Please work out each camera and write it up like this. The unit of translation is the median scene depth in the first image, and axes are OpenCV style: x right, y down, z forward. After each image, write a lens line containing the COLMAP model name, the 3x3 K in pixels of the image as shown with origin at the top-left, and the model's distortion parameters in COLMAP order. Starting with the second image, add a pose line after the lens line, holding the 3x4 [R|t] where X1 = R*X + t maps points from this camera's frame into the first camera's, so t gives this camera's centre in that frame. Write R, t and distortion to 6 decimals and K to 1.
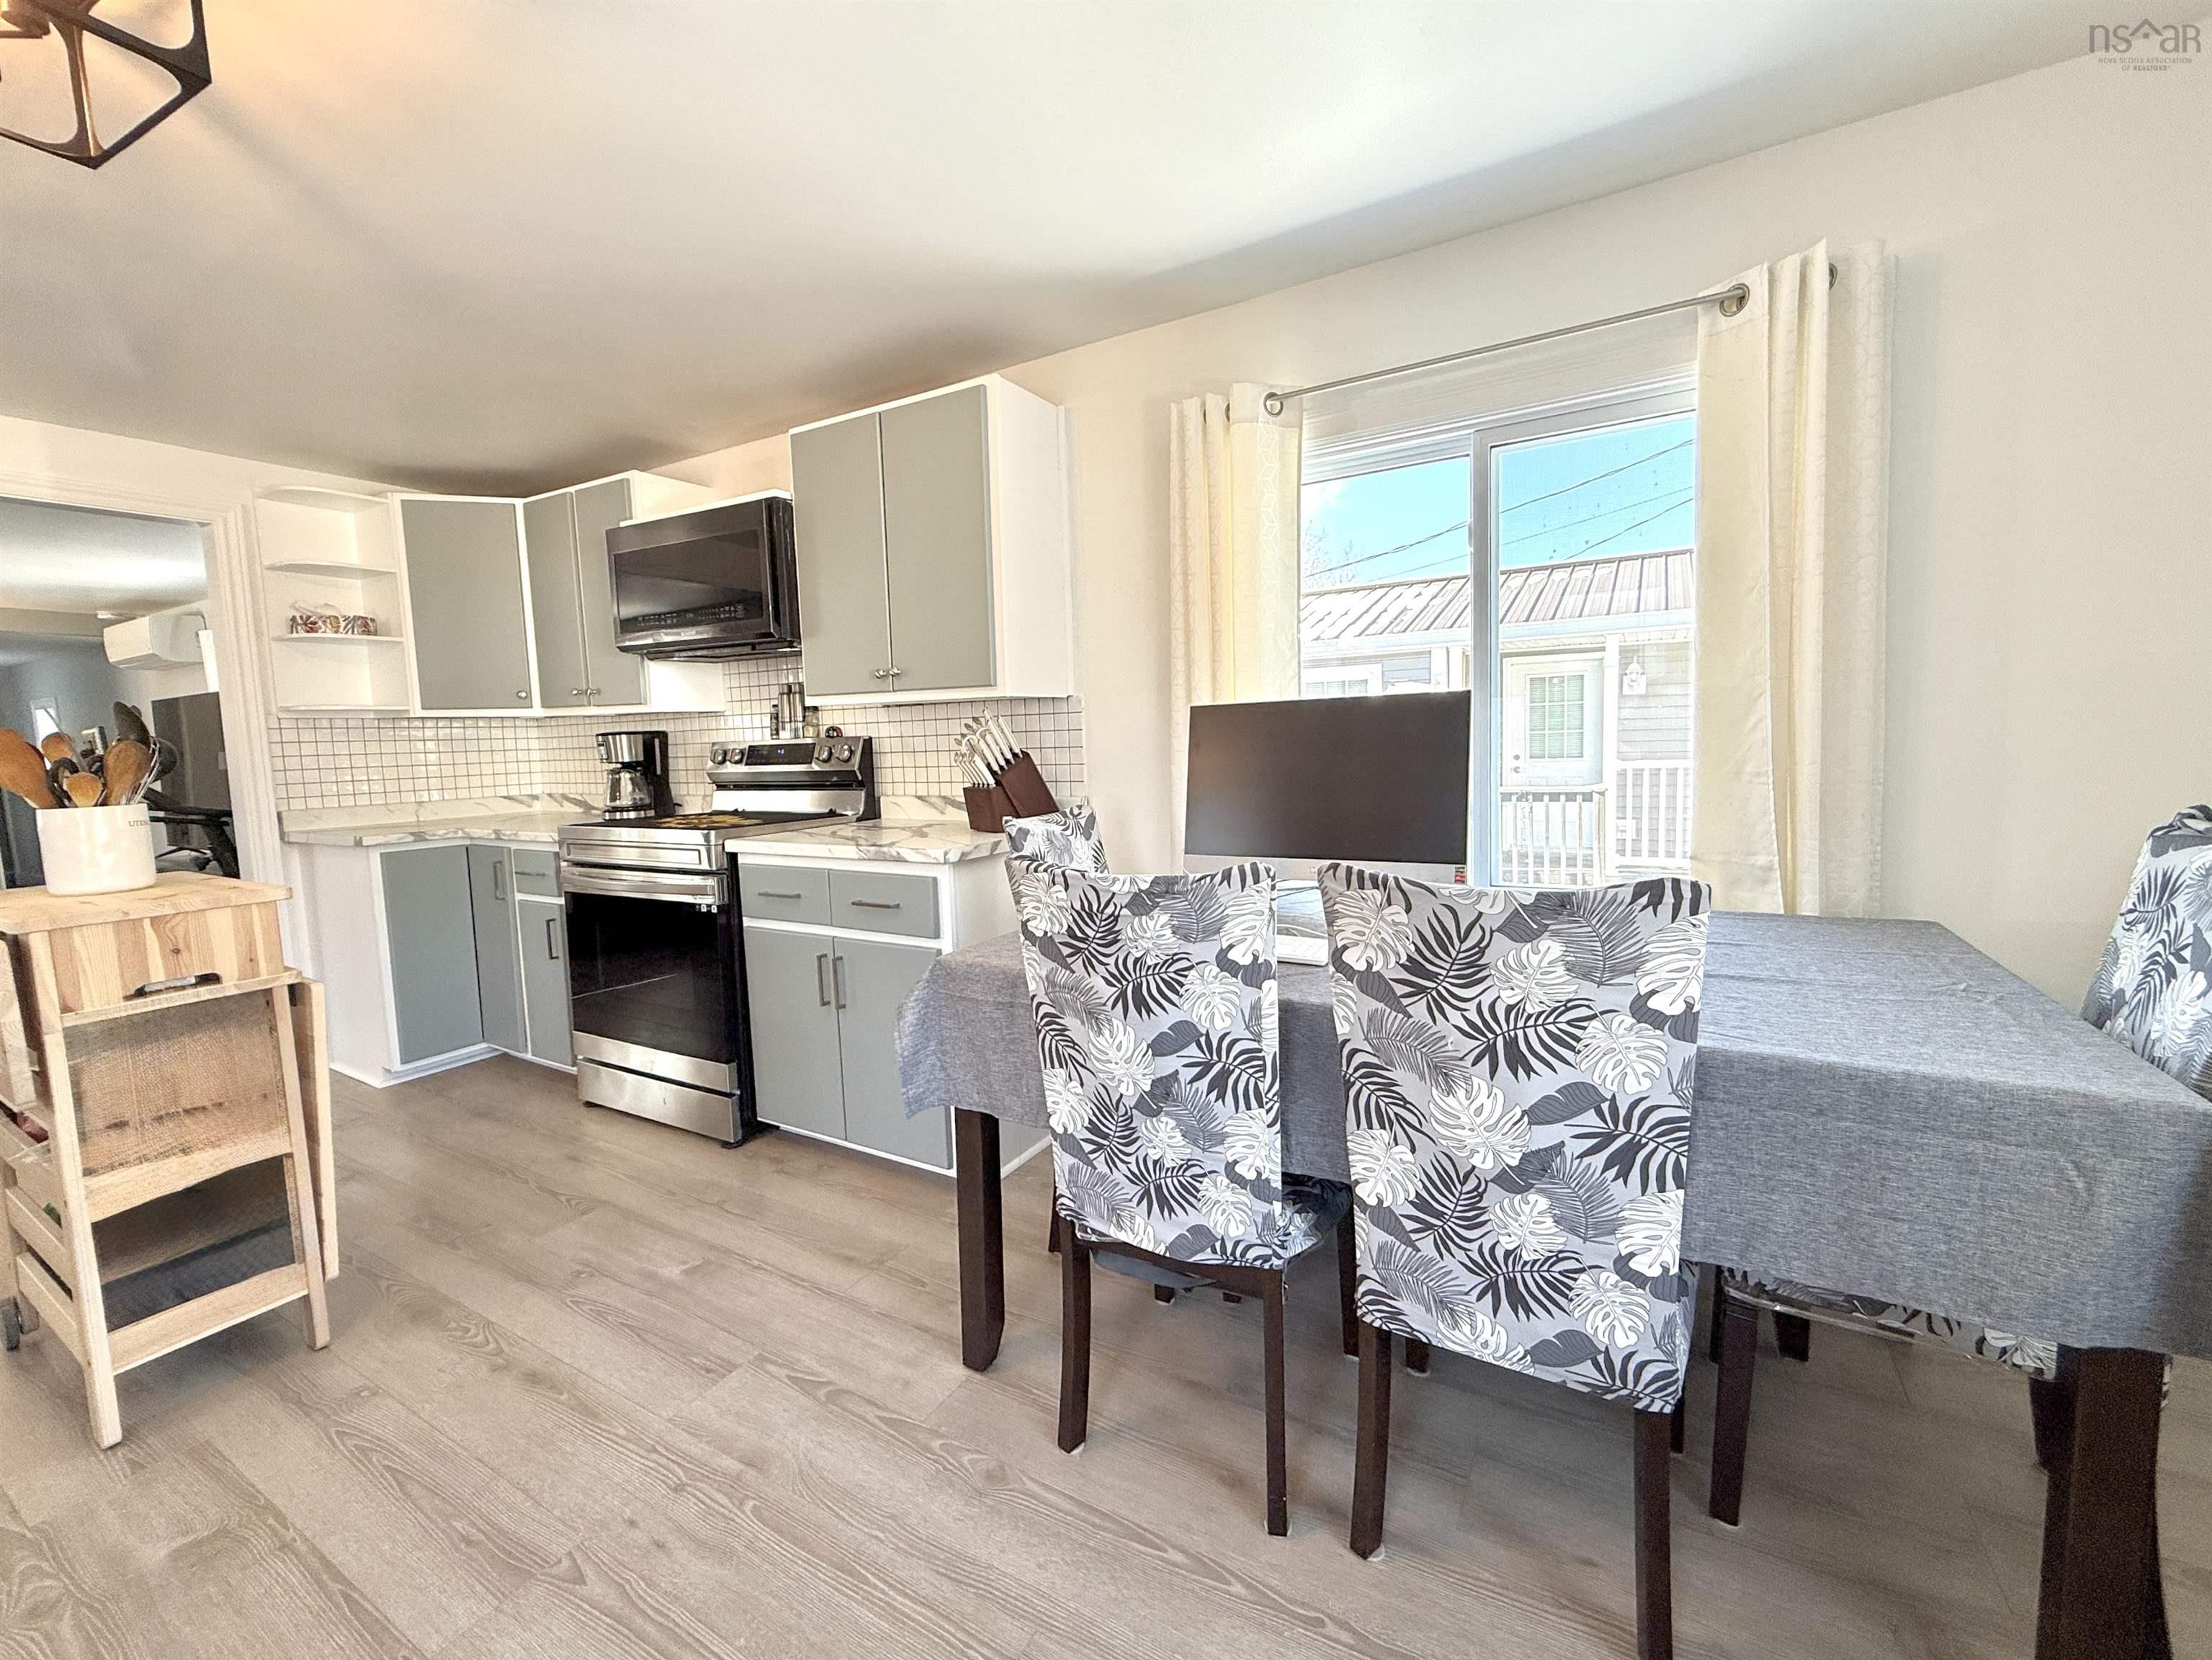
lens RADIAL K [[890.9, 0, 1099.8], [0, 890.9, 825.7], [0, 0, 1]] dist [-0.000957, -0.000039]
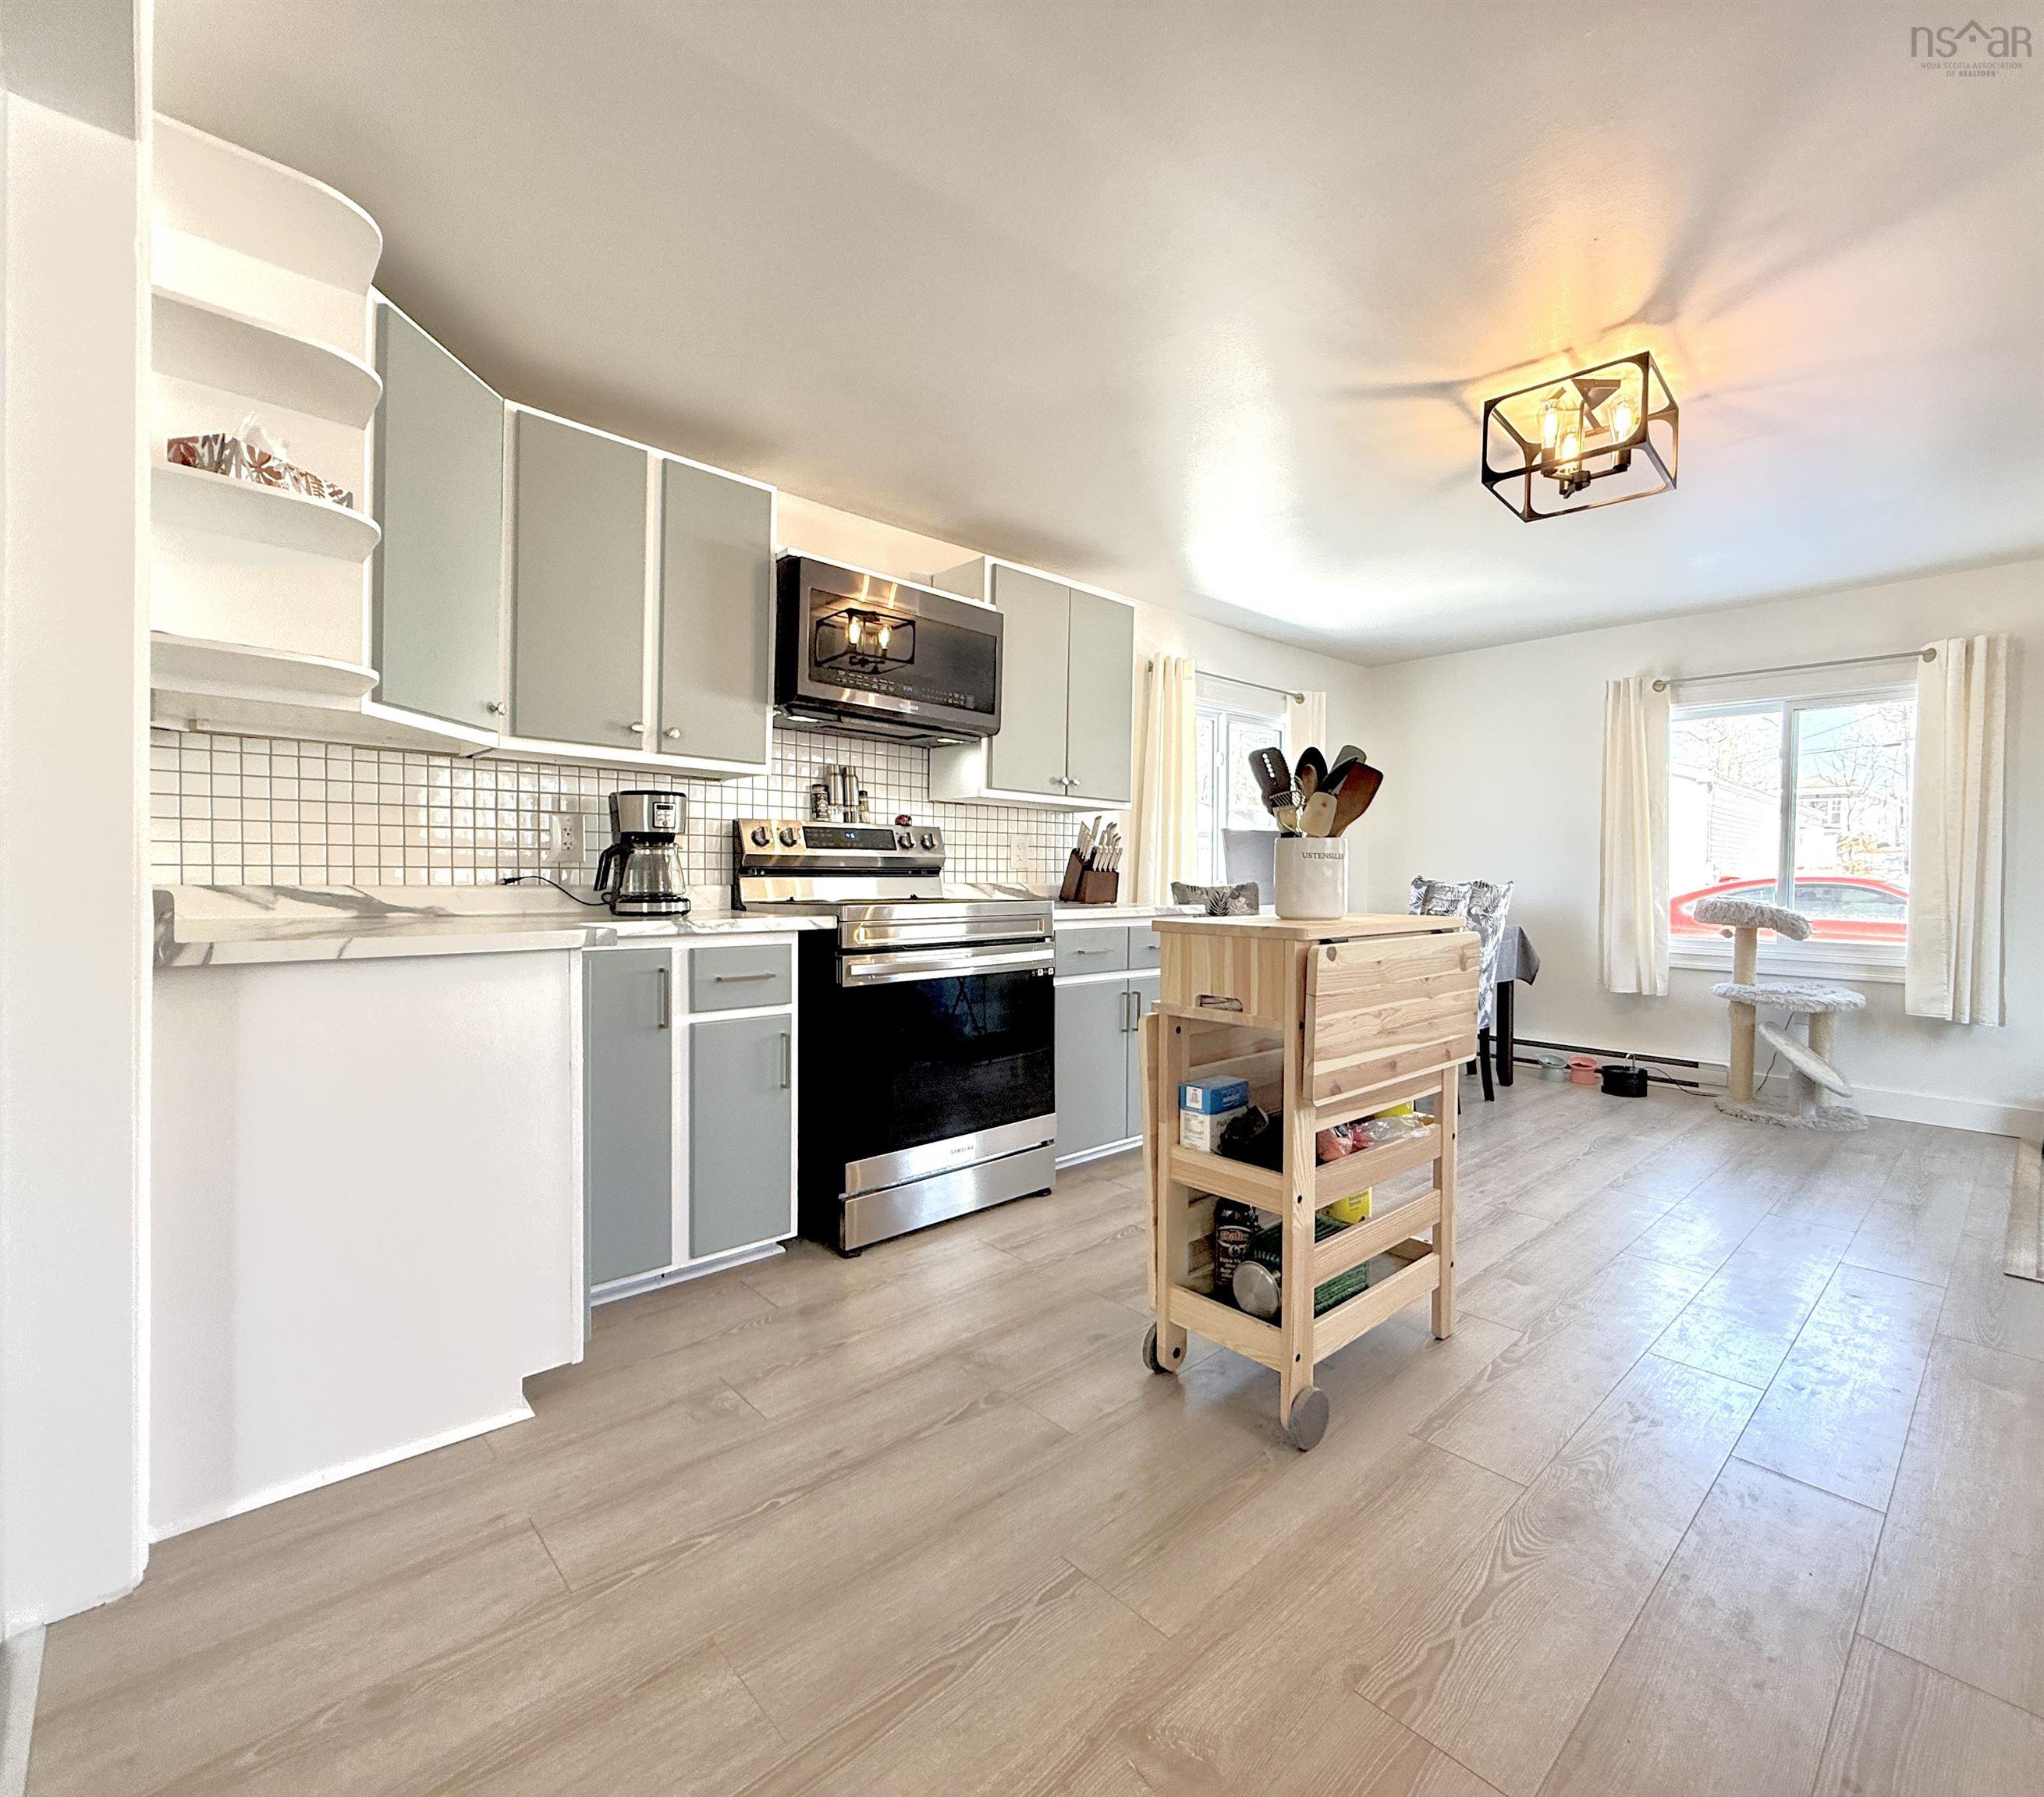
lens RADIAL K [[932.2, 0, 1040.7], [0, 932.2, 889.4], [0, 0, 1]] dist [0.001517, -0.000220]
pose [[0.296917, 0.018580, 0.954722, -1.254893], [0.083083, 0.995516, -0.045212, 0.034126], [-0.951282, 0.092746, 0.294042, 0.535462]]
